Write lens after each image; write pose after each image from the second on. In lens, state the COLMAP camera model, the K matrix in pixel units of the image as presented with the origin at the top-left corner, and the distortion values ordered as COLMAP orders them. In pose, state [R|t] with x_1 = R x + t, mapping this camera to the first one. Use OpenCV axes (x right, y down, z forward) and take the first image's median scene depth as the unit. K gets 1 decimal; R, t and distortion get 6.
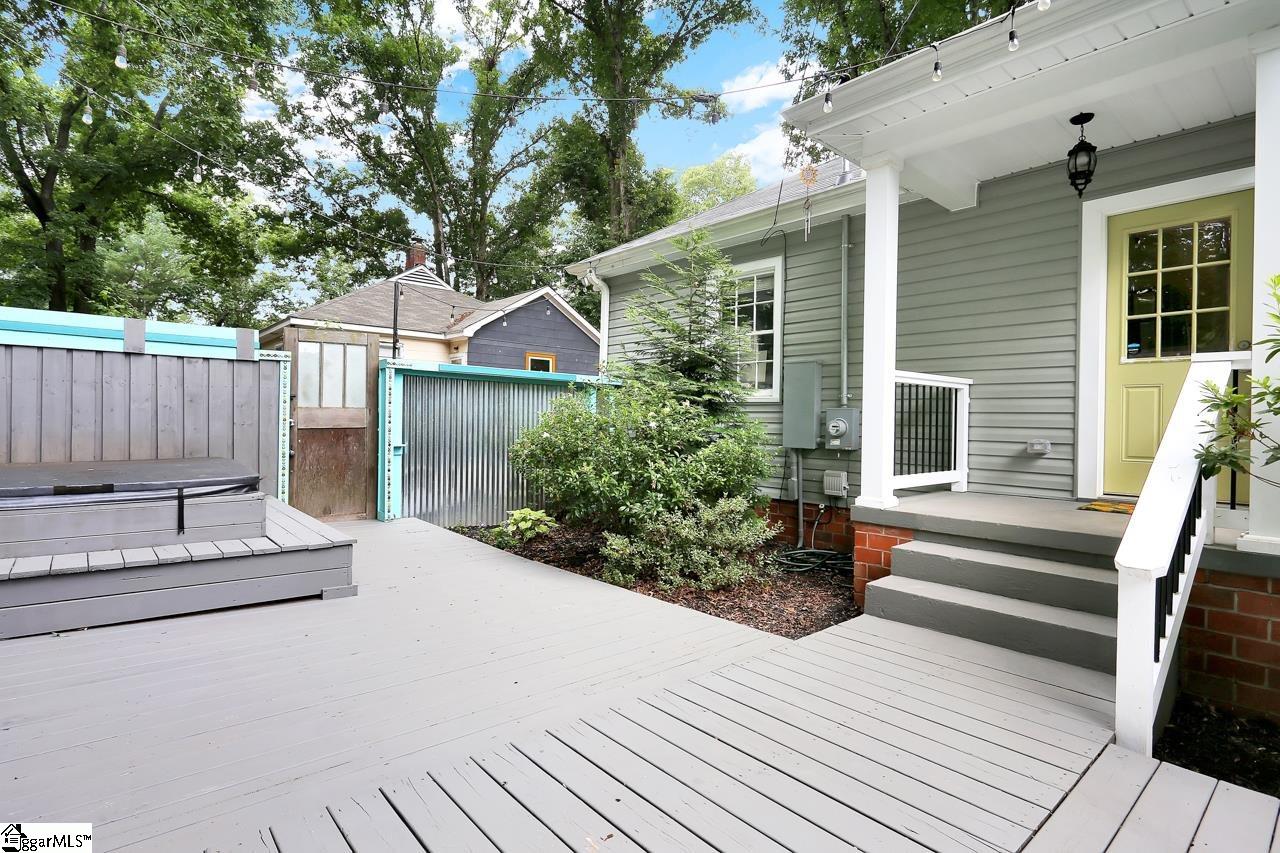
lens RADIAL K [[635.3, 0, 648.0], [0, 635.3, 425.2], [0, 0, 1]] dist [0.001107, 0.000037]
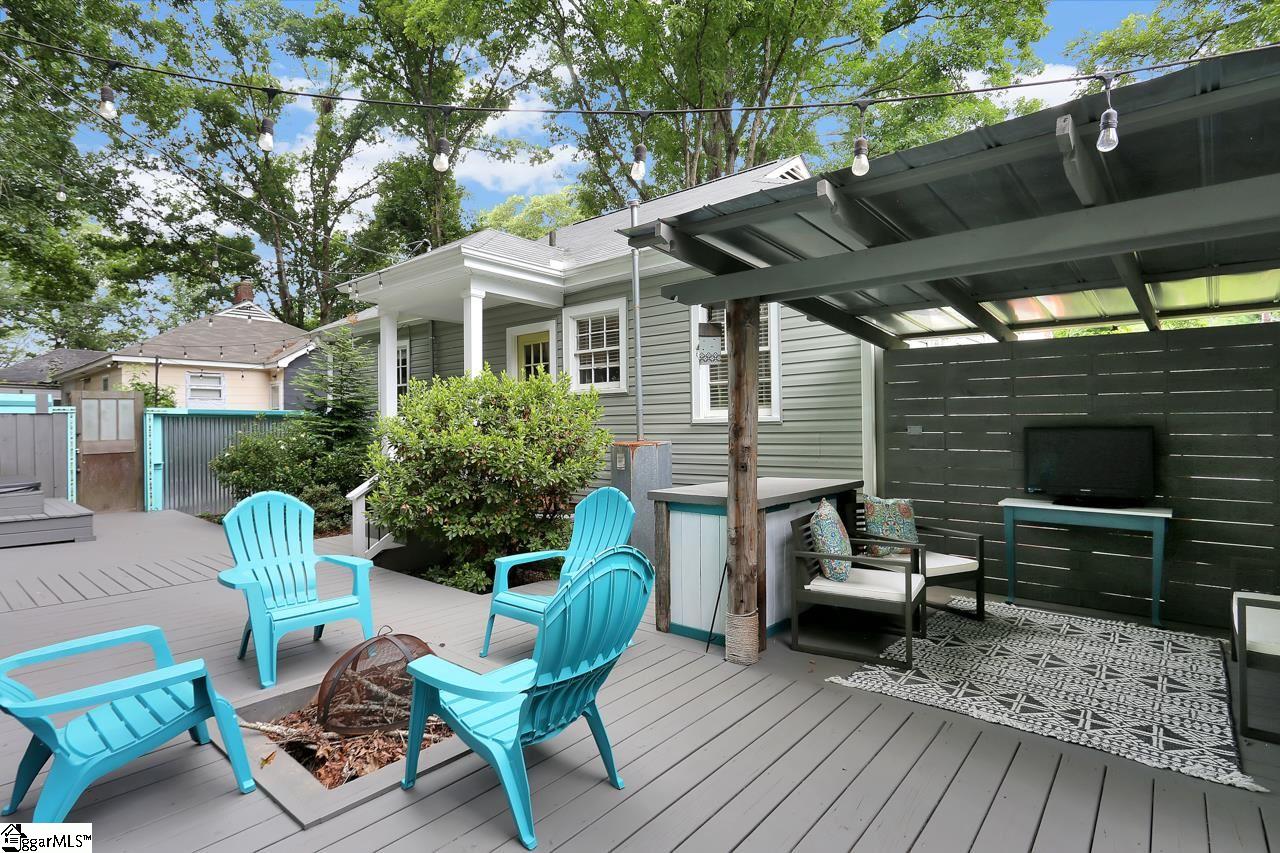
lens RADIAL K [[635.3, 0, 630.4], [0, 635.3, 427.3], [0, 0, 1]] dist [0.001107, 0.000037]
pose [[0.991017, -0.024882, 0.131398, 0.109555], [0.025722, 0.999658, -0.004699, -0.003663], [-0.131236, 0.008036, 0.991319, -0.137692]]
